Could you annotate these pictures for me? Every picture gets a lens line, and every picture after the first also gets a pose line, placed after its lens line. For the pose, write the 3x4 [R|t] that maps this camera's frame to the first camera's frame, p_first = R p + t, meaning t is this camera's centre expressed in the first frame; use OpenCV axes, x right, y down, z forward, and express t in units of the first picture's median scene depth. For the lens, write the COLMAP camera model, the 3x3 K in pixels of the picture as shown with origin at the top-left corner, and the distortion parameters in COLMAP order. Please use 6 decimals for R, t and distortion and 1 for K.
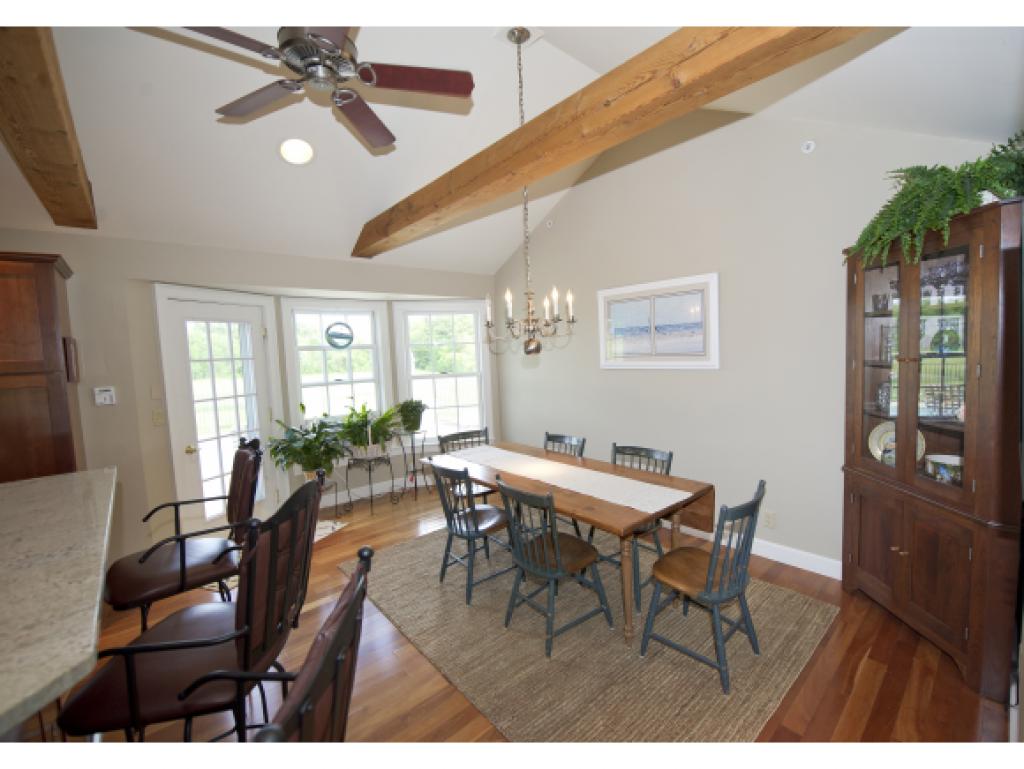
lens RADIAL K [[448.6, 0, 512.0], [0, 448.6, 384.5], [0, 0, 1]] dist [-0.000466, -0.000074]
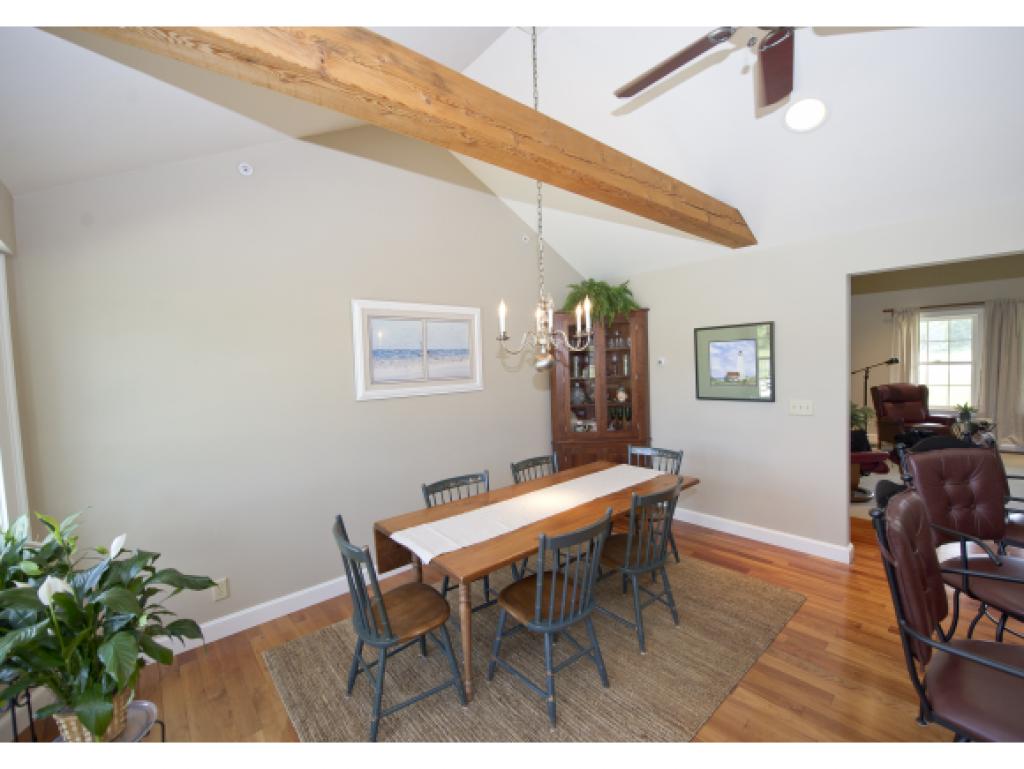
lens RADIAL K [[448.6, 0, 512.0], [0, 448.6, 384.5], [0, 0, 1]] dist [-0.000466, -0.000074]
pose [[-0.023839, -0.005551, 0.999700, -0.704457], [0.122229, 0.992466, 0.008426, -0.046180], [-0.992216, 0.122393, -0.022981, 0.925375]]
